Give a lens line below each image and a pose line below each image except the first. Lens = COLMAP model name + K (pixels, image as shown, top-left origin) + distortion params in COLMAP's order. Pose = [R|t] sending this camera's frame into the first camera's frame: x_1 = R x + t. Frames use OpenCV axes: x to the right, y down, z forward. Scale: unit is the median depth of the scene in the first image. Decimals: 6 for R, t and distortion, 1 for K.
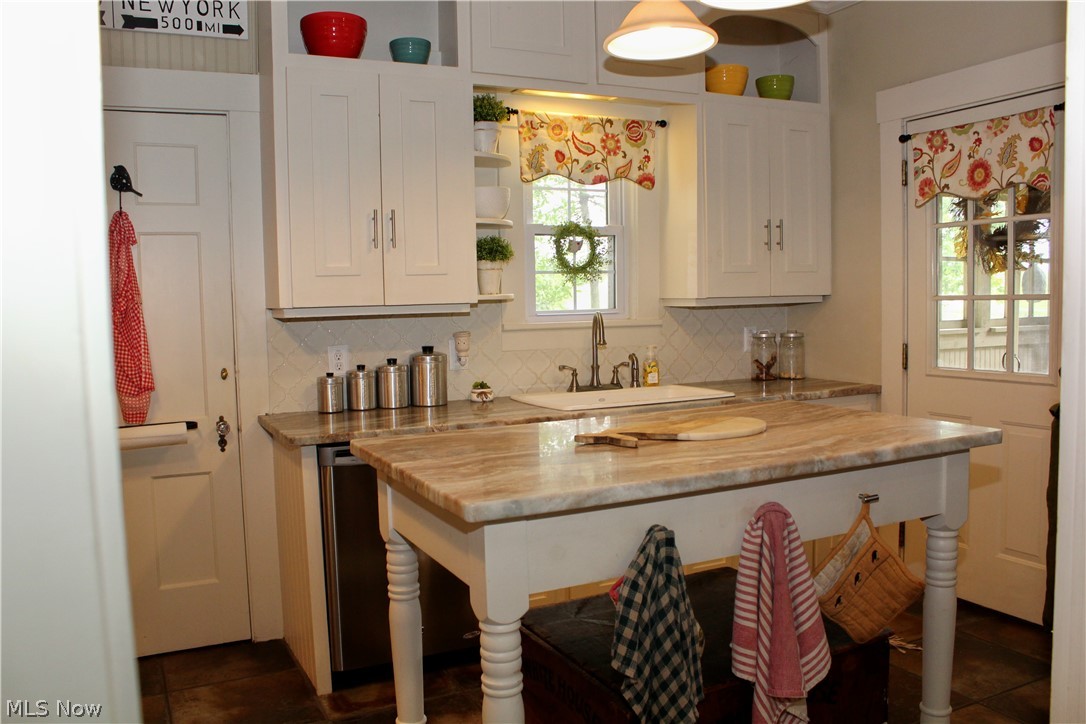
lens RADIAL K [[886.7, 0, 539.1], [0, 886.7, 368.3], [0, 0, 1]] dist [-0.122806, 0.080932]
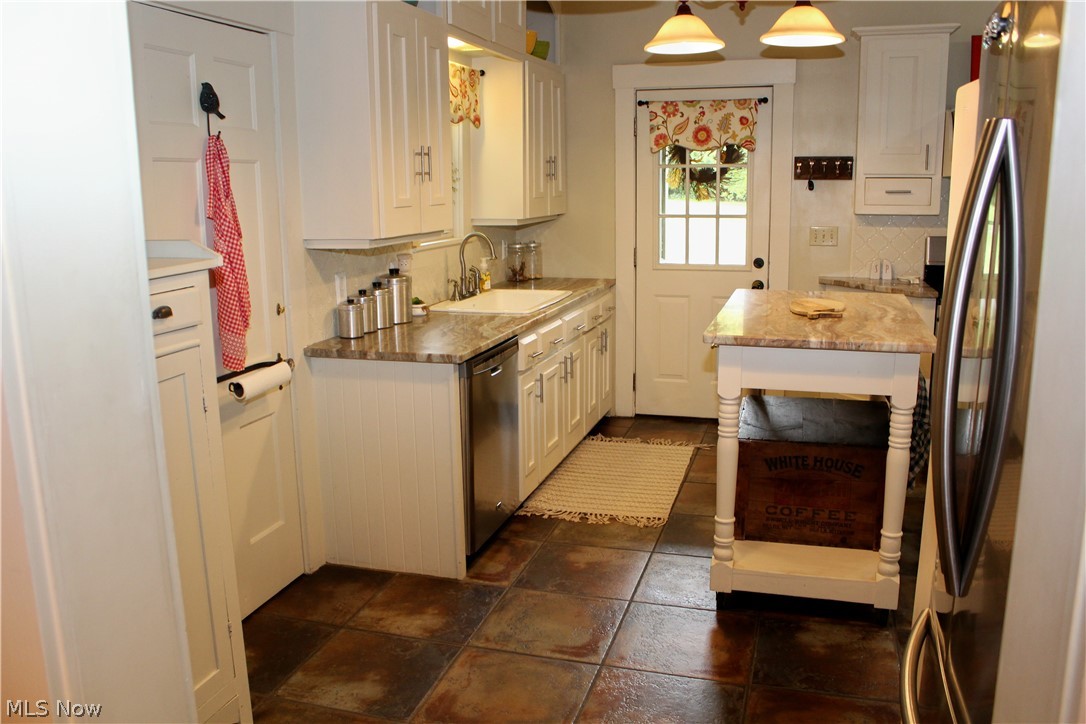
lens RADIAL K [[886.7, 0, 546.8], [0, 886.7, 362.1], [0, 0, 1]] dist [-0.122806, 0.080932]
pose [[0.684967, -0.131830, 0.716548, -0.832267], [0.056417, 0.990138, 0.128234, -0.042276], [-0.726386, -0.047411, 0.685649, 0.116781]]
